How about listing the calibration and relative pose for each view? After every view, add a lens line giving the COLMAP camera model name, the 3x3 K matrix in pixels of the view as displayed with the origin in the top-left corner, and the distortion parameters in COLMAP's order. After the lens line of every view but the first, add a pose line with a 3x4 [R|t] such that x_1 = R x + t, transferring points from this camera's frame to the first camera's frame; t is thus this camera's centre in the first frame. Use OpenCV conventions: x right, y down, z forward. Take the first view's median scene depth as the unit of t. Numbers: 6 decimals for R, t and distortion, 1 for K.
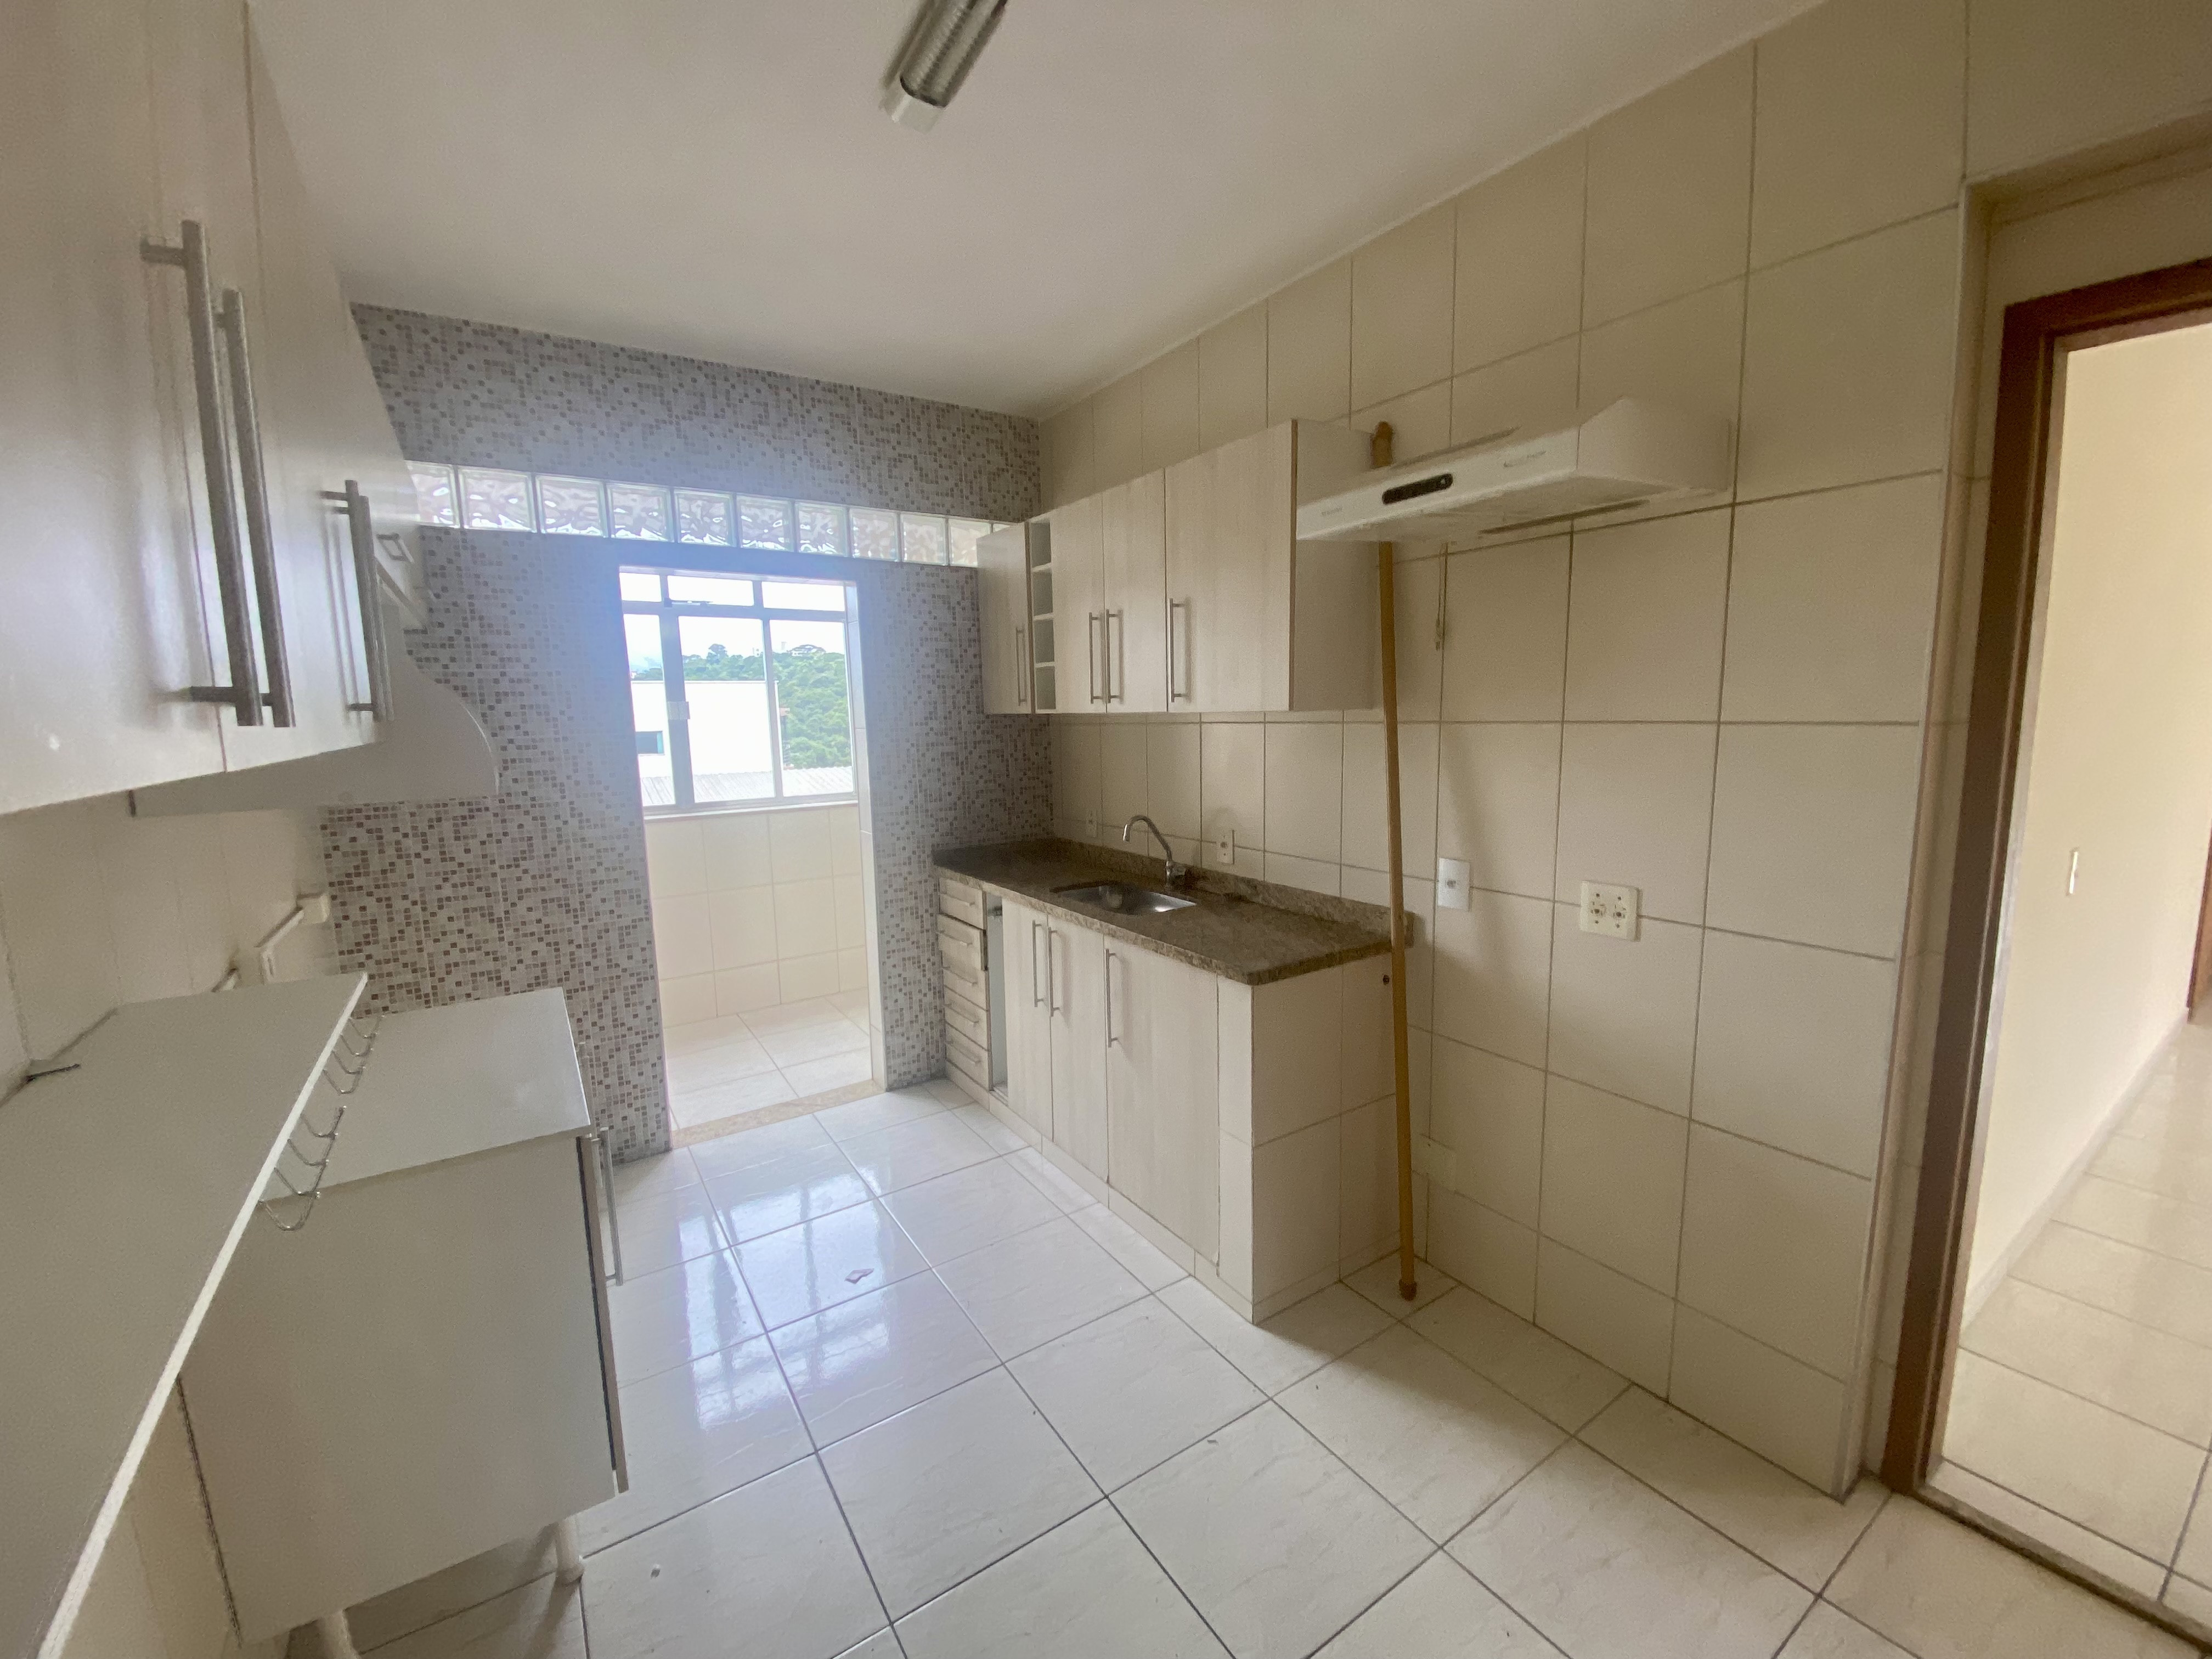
lens RADIAL K [[889.1, 0, 1108.9], [0, 889.1, 828.3], [0, 0, 1]] dist [0.000751, -0.016040]
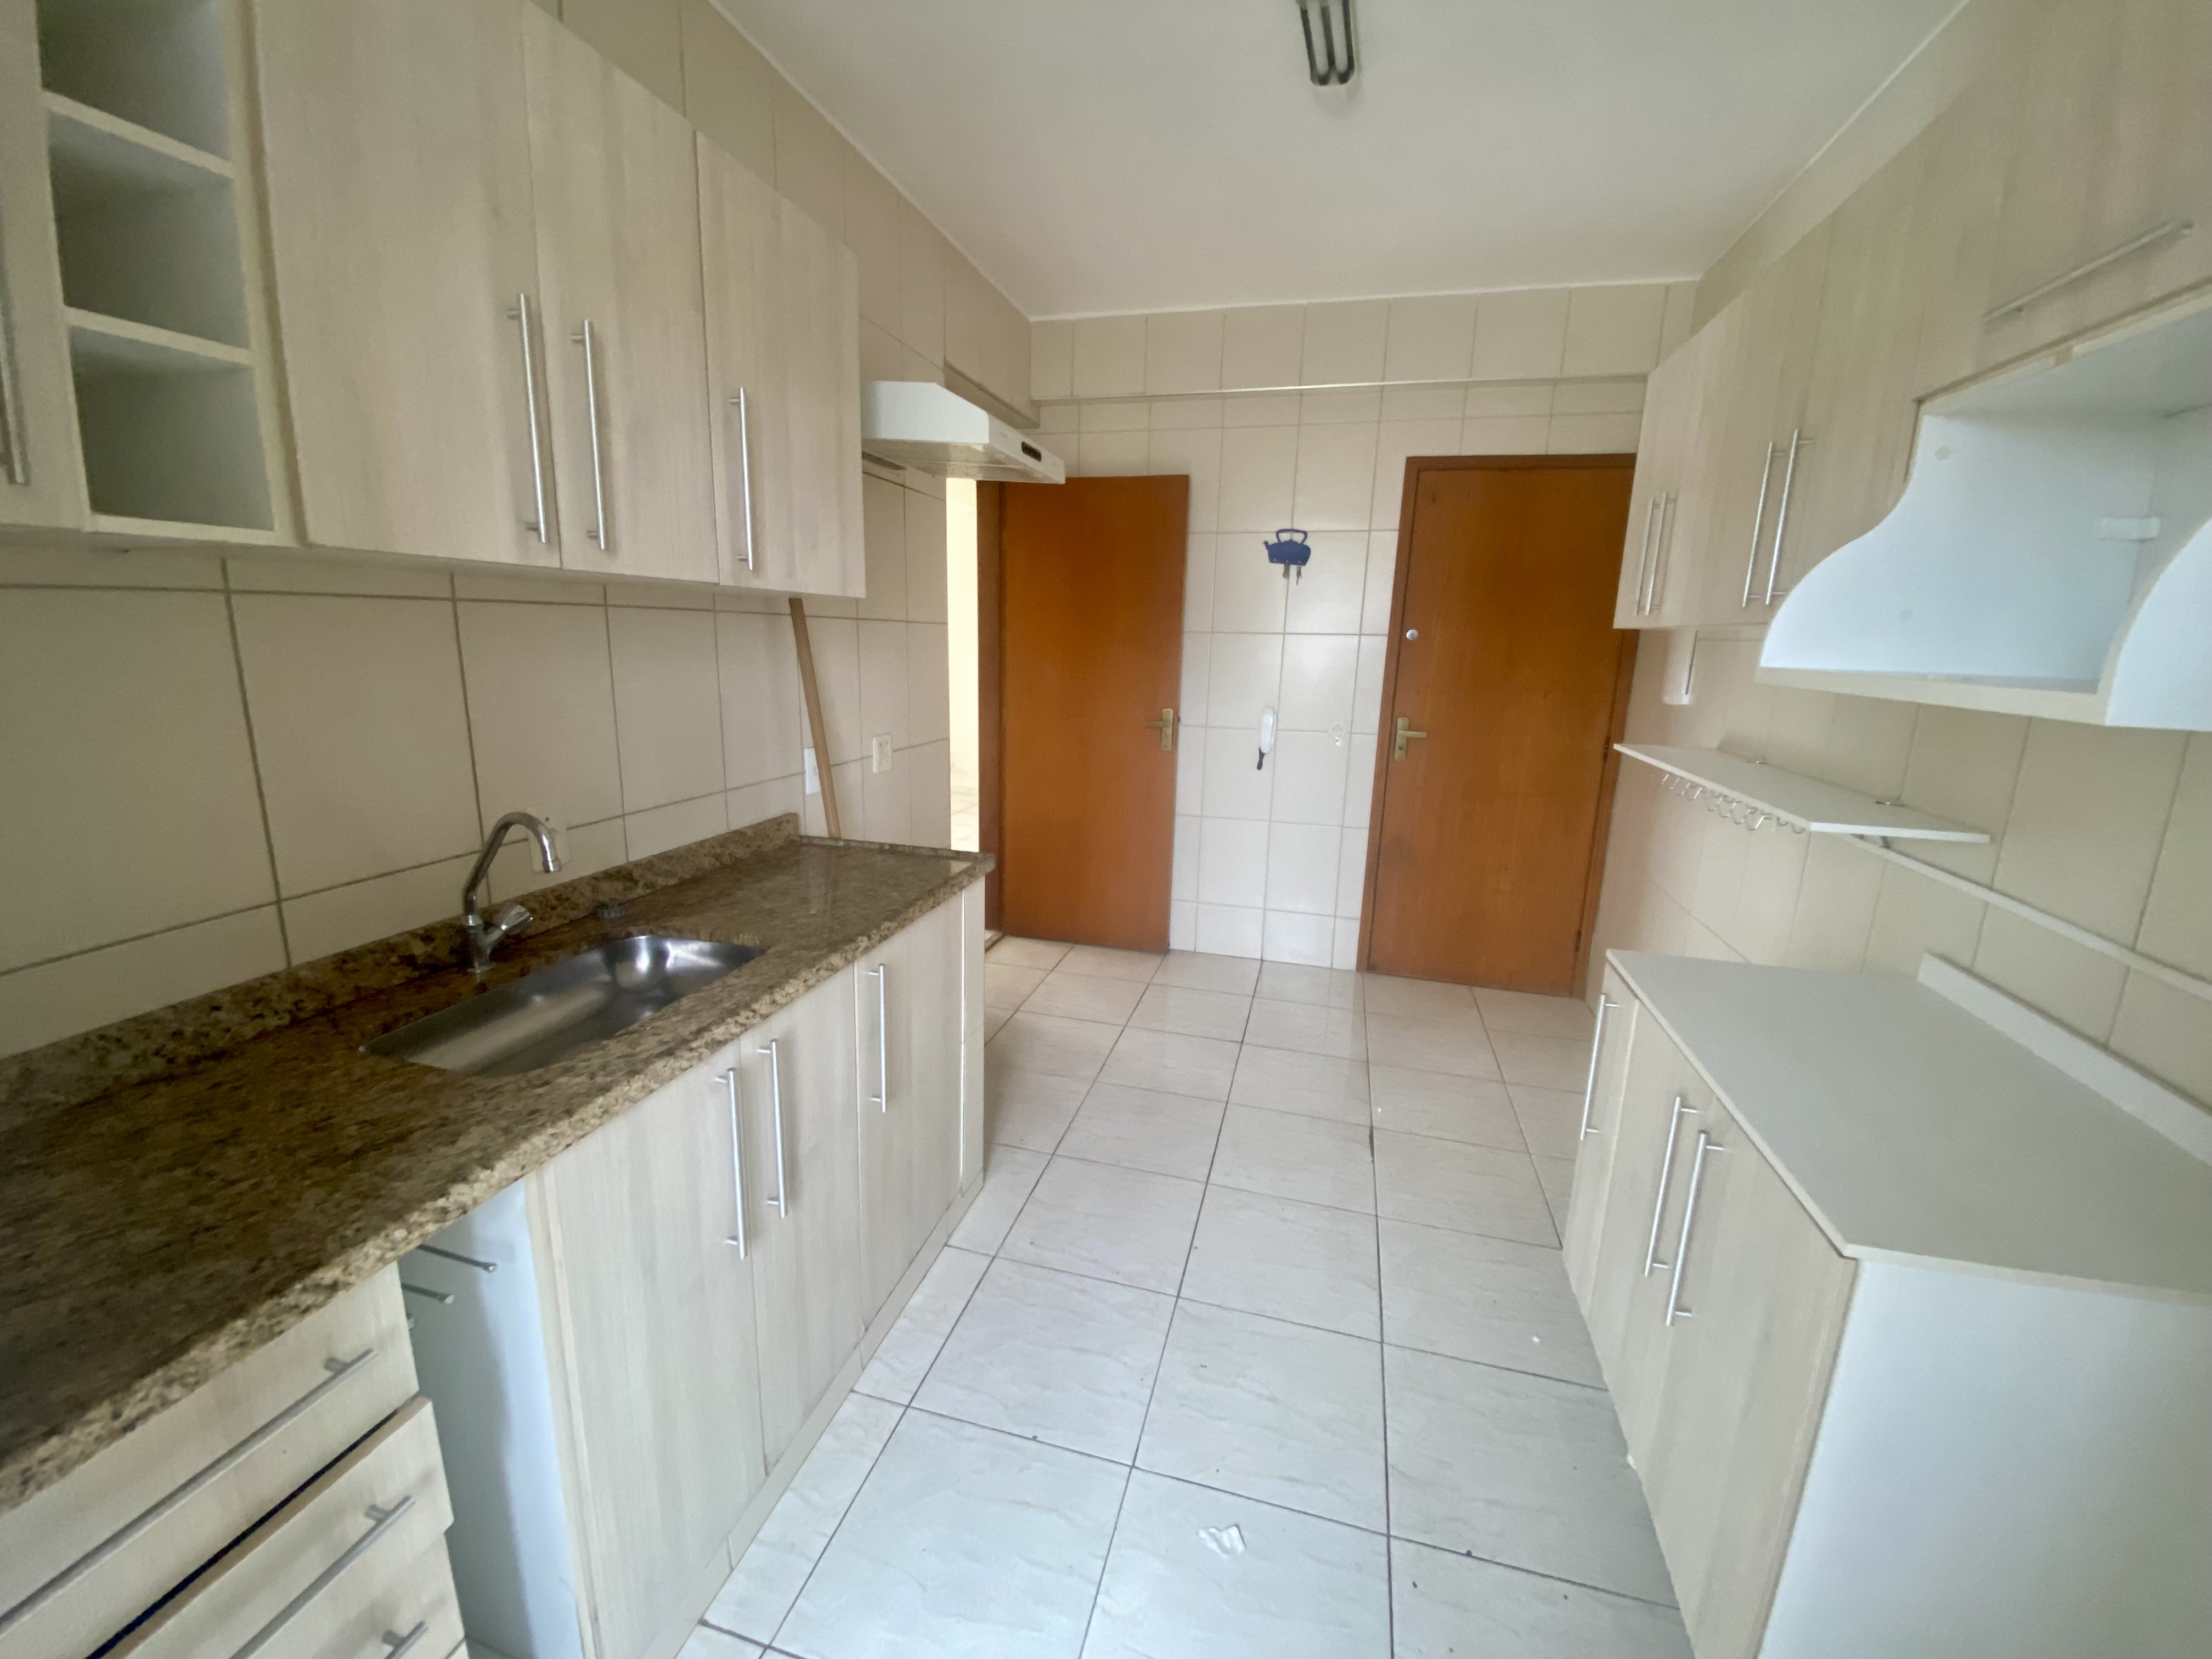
lens RADIAL K [[889.1, 0, 1108.9], [0, 889.1, 828.3], [0, 0, 1]] dist [0.000751, -0.016040]
pose [[-0.666570, -0.158040, 0.728497, -0.559315], [0.079897, 0.956492, 0.280606, -0.125332], [-0.741149, 0.245248, -0.624941, 1.239630]]
